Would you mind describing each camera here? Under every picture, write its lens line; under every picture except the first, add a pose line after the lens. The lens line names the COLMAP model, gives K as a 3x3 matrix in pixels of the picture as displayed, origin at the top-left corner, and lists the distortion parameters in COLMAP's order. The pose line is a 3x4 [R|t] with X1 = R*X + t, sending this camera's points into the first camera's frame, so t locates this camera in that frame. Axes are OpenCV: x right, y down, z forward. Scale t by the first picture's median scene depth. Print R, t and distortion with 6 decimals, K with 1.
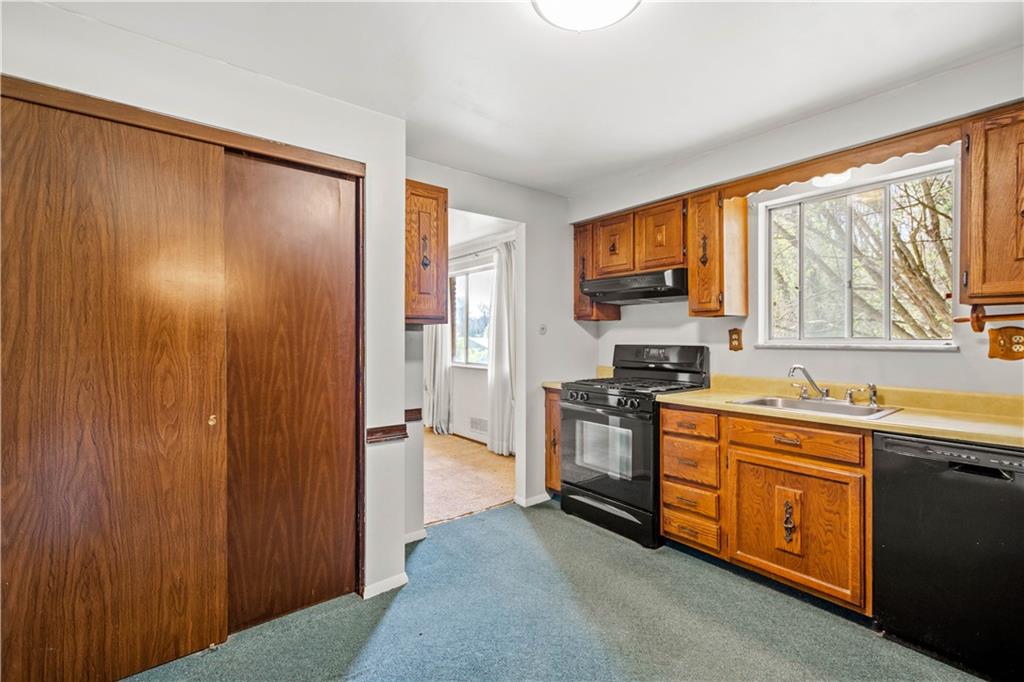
lens RADIAL K [[447.9, 0, 516.6], [0, 447.9, 339.0], [0, 0, 1]] dist [-0.002137, 0.000099]
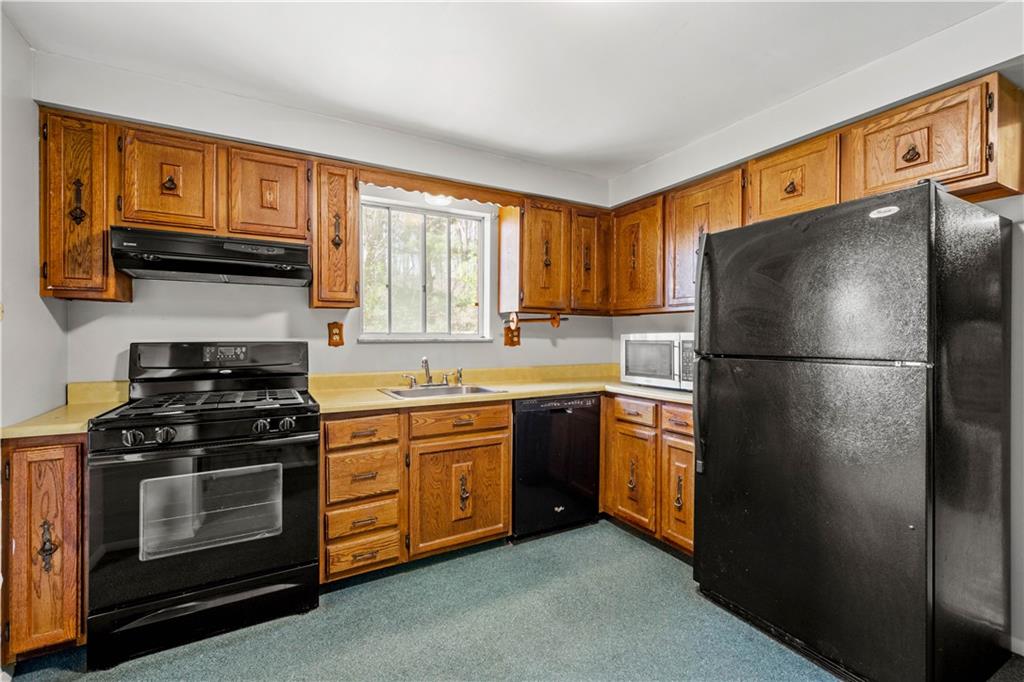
lens RADIAL K [[447.9, 0, 520.2], [0, 447.9, 336.6], [0, 0, 1]] dist [-0.002137, 0.000099]
pose [[0.144171, -0.004815, 0.989541, -0.445176], [0.000192, 0.999988, 0.004838, 0.002645], [-0.989553, -0.000507, 0.144170, 0.606039]]
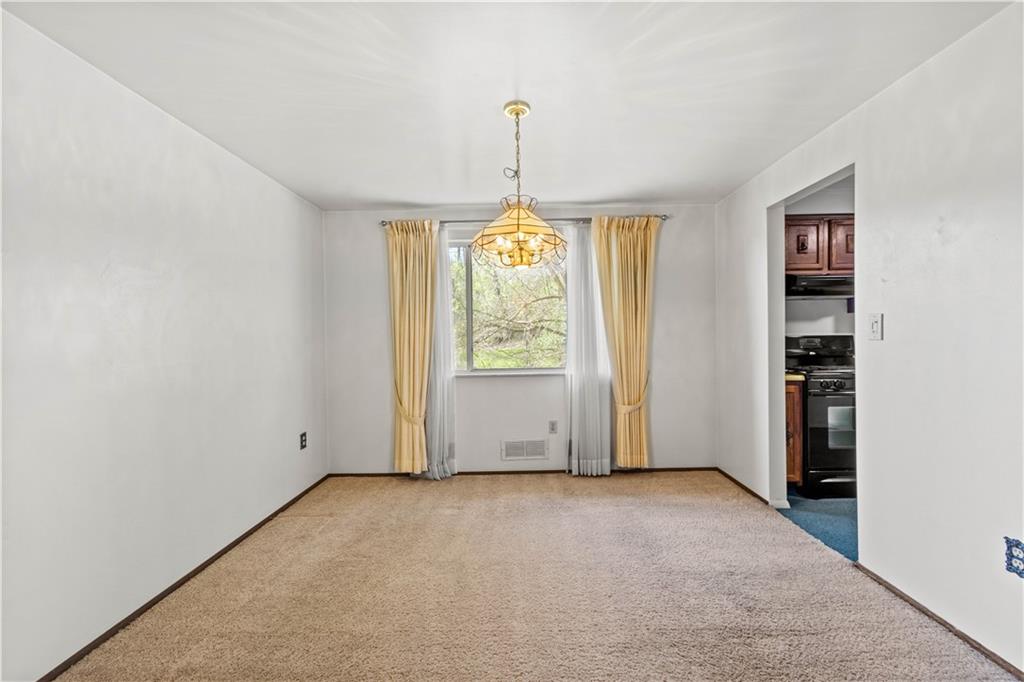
lens RADIAL K [[447.9, 0, 510.7], [0, 447.9, 343.0], [0, 0, 1]] dist [-0.002137, 0.000099]
pose [[0.636421, -0.020515, 0.771069, -1.494098], [0.015939, 0.999783, 0.013445, 0.005609], [-0.771177, 0.003733, 0.636609, 1.182331]]
